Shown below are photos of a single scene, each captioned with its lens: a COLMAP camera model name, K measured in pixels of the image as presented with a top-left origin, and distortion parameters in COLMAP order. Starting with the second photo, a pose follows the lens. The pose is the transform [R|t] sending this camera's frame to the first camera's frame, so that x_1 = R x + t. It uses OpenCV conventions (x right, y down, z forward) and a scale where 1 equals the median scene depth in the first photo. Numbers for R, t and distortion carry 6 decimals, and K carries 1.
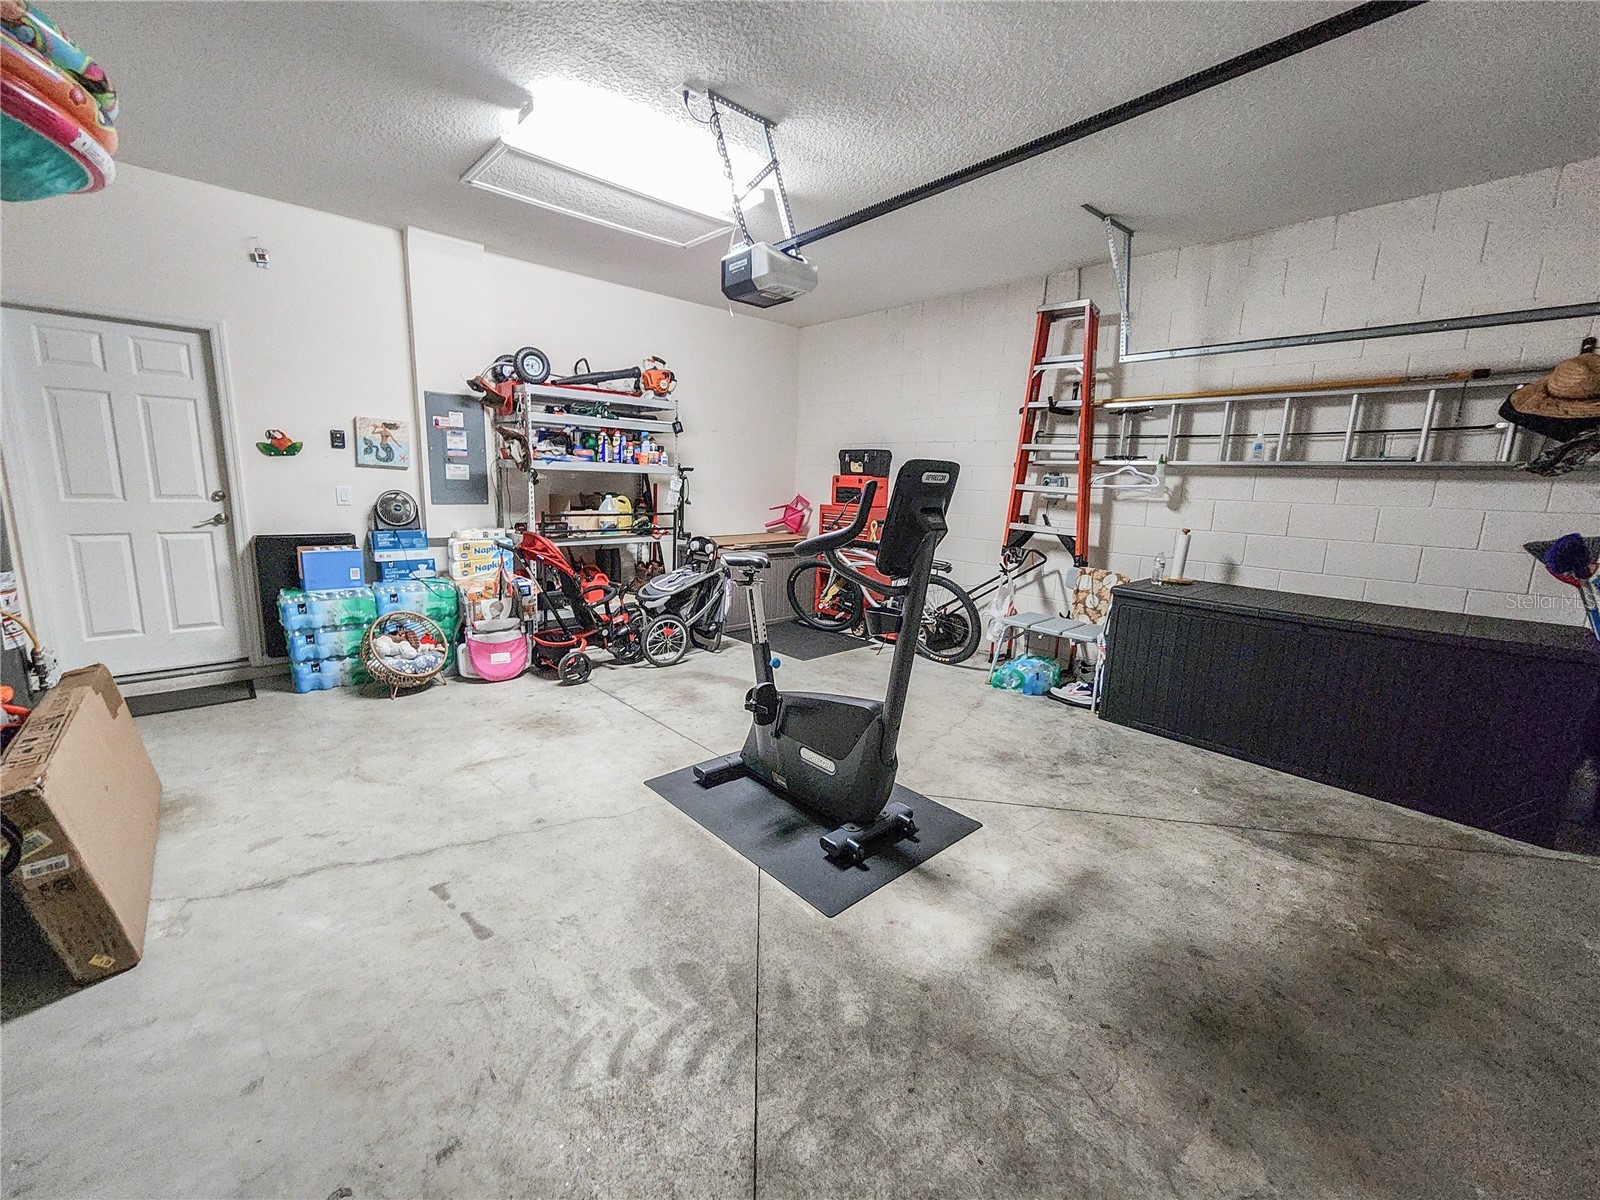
lens RADIAL K [[659.5, 0, 800.0], [0, 659.5, 595.2], [0, 0, 1]] dist [0.006776, 0.000224]
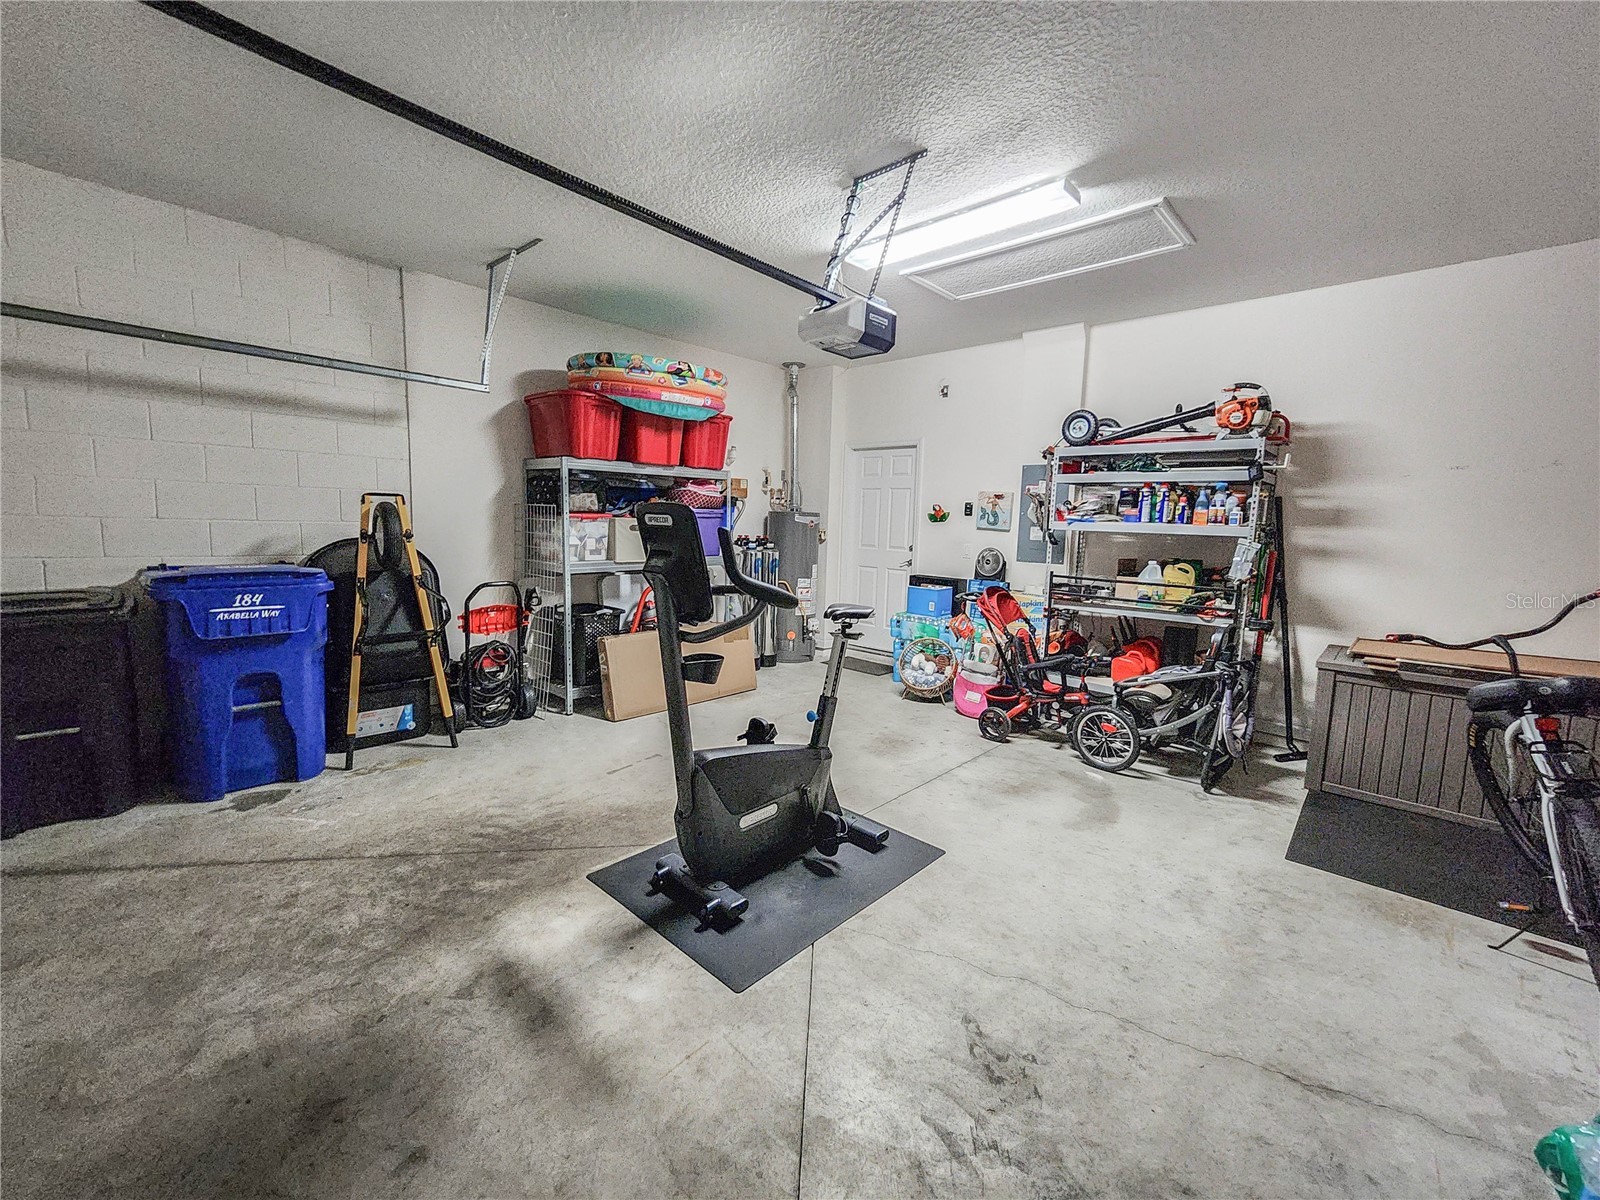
lens RADIAL K [[659.5, 0, 800.0], [0, 659.5, 595.2], [0, 0, 1]] dist [0.006776, 0.000224]
pose [[0.071763, 0.086929, -0.993626, 0.805932], [-0.201045, 0.977009, 0.070955, -0.120739], [0.976950, 0.194672, 0.087590, 0.763986]]
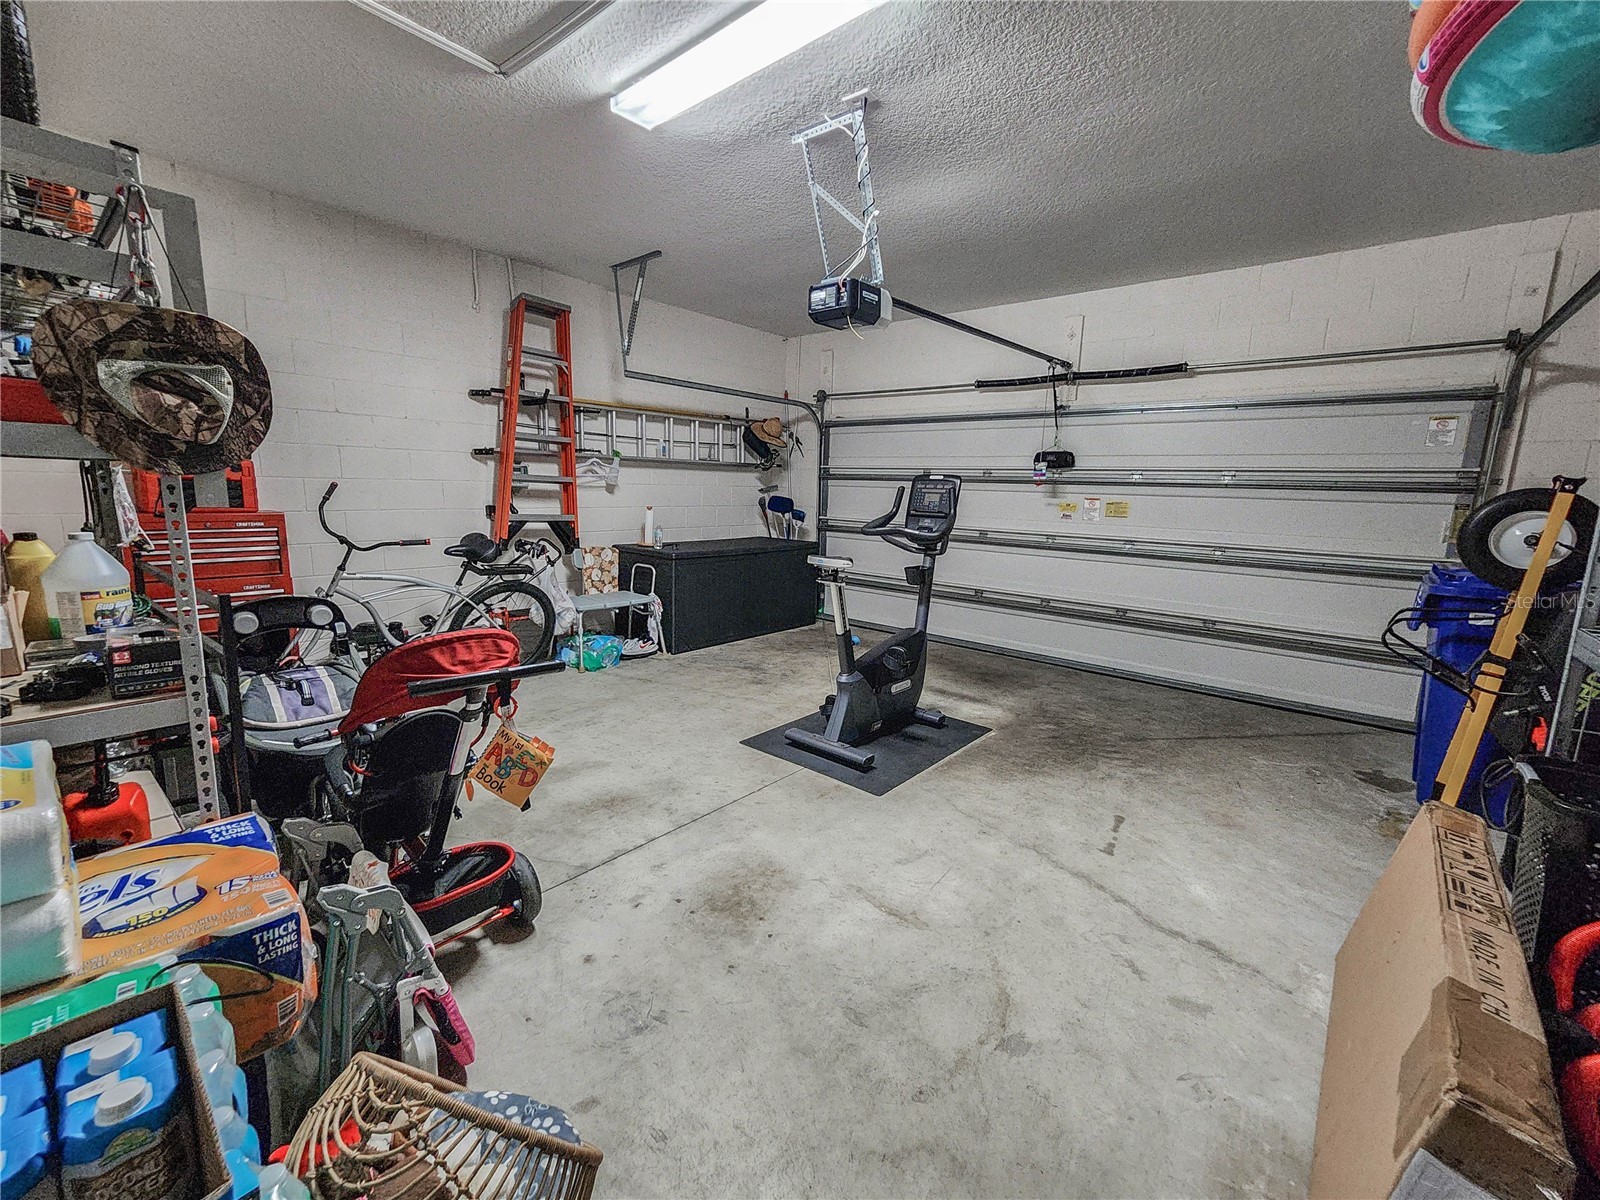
lens RADIAL K [[659.5, 0, 800.0], [0, 659.5, 595.2], [0, 0, 1]] dist [0.006776, 0.000224]
pose [[-0.121964, -0.201825, 0.971798, -1.026949], [0.141185, 0.965624, 0.218262, -0.221273], [-0.982442, 0.163823, -0.089277, 1.052756]]
